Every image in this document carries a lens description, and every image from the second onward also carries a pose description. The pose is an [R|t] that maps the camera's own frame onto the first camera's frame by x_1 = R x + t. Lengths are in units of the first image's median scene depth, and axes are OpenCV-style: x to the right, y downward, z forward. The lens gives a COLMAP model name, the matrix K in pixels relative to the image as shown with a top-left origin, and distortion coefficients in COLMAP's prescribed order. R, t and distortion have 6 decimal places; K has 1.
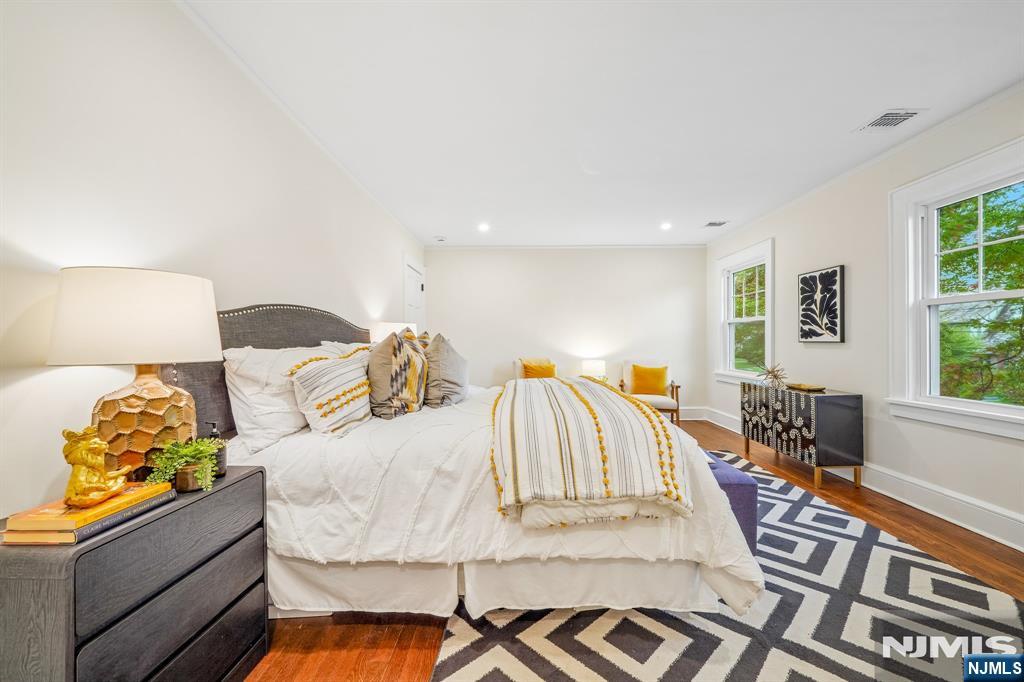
lens RADIAL K [[380.5, 0, 514.3], [0, 380.5, 339.4], [0, 0, 1]] dist [-0.030309, -0.000106]
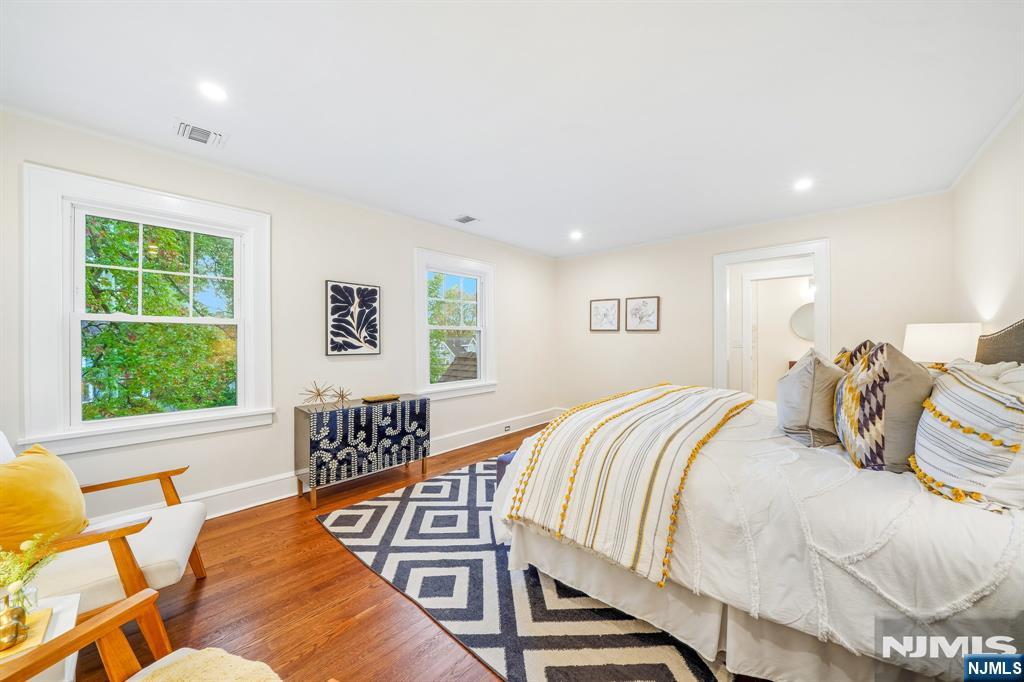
lens RADIAL K [[362.9, 0, 511.4], [0, 362.9, 342.8], [0, 0, 1]] dist [-0.001053, 0.000000]
pose [[-0.744404, 0.007313, 0.667689, -0.156856], [0.006818, 0.999971, -0.003352, -0.018387], [-0.667694, 0.002057, -0.744433, 1.454754]]
